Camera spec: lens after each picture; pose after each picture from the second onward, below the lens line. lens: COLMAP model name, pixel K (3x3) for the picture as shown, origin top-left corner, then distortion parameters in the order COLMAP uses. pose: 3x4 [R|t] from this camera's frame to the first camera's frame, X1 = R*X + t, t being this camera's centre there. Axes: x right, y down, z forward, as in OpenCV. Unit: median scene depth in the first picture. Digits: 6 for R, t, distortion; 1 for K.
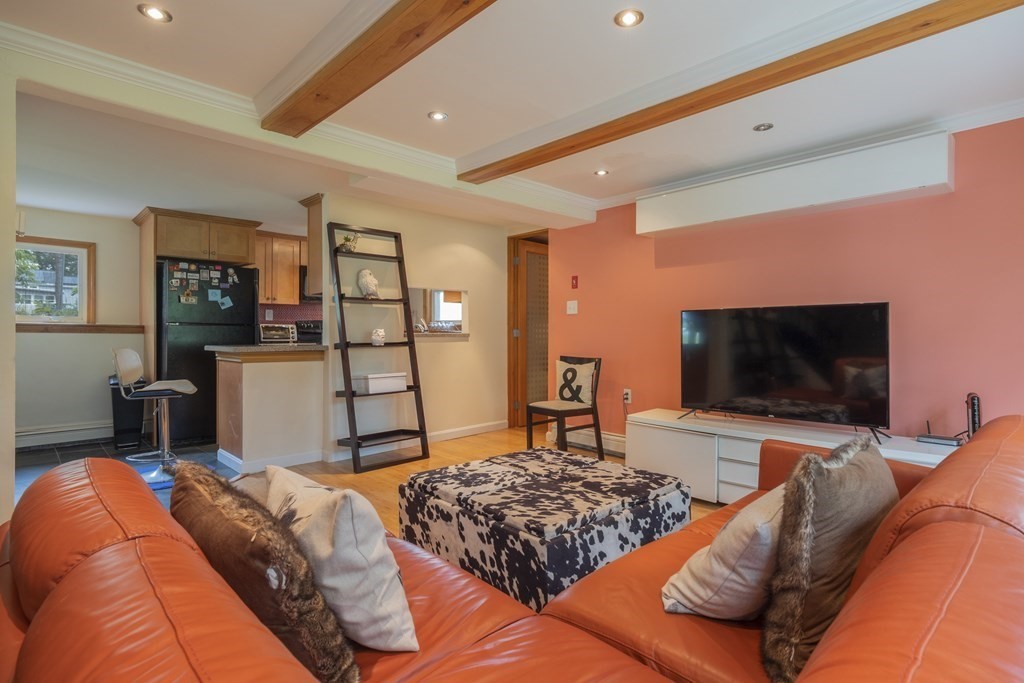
lens RADIAL K [[513.4, 0, 513.8], [0, 513.4, 338.7], [0, 0, 1]] dist [0.005109, 0.000945]
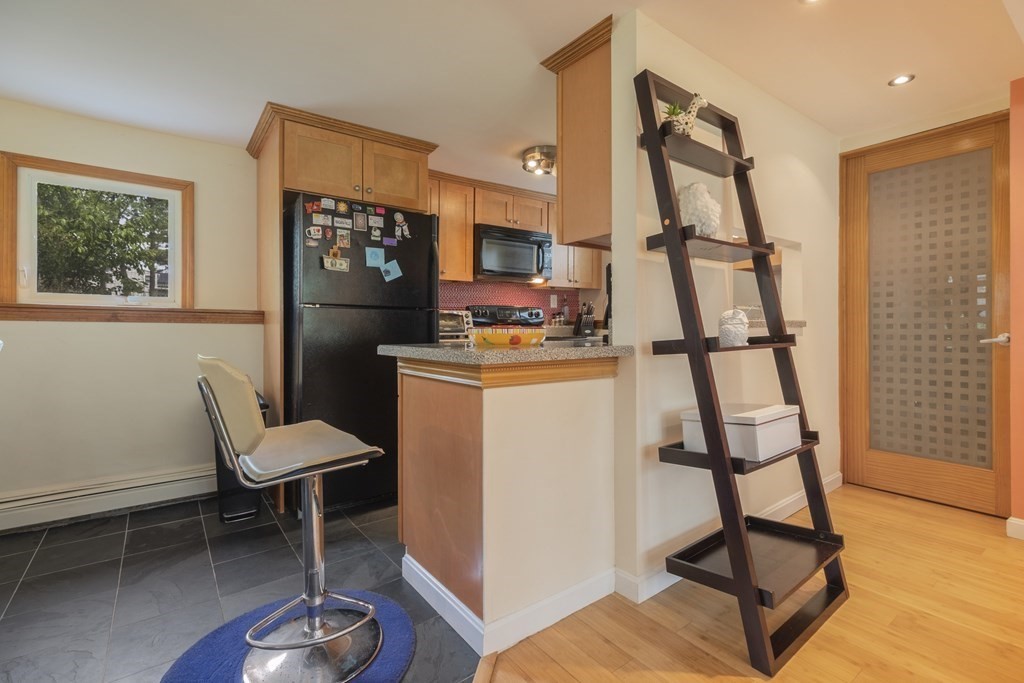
lens RADIAL K [[457.8, 0, 510.7], [0, 457.8, 335.0], [0, 0, 1]] dist [0.001291, 0.000053]
pose [[0.991936, 0.001821, -0.126729, -0.360028], [-0.000820, 0.999968, 0.007946, -0.000220], [0.126739, -0.007778, 0.991906, 0.498658]]
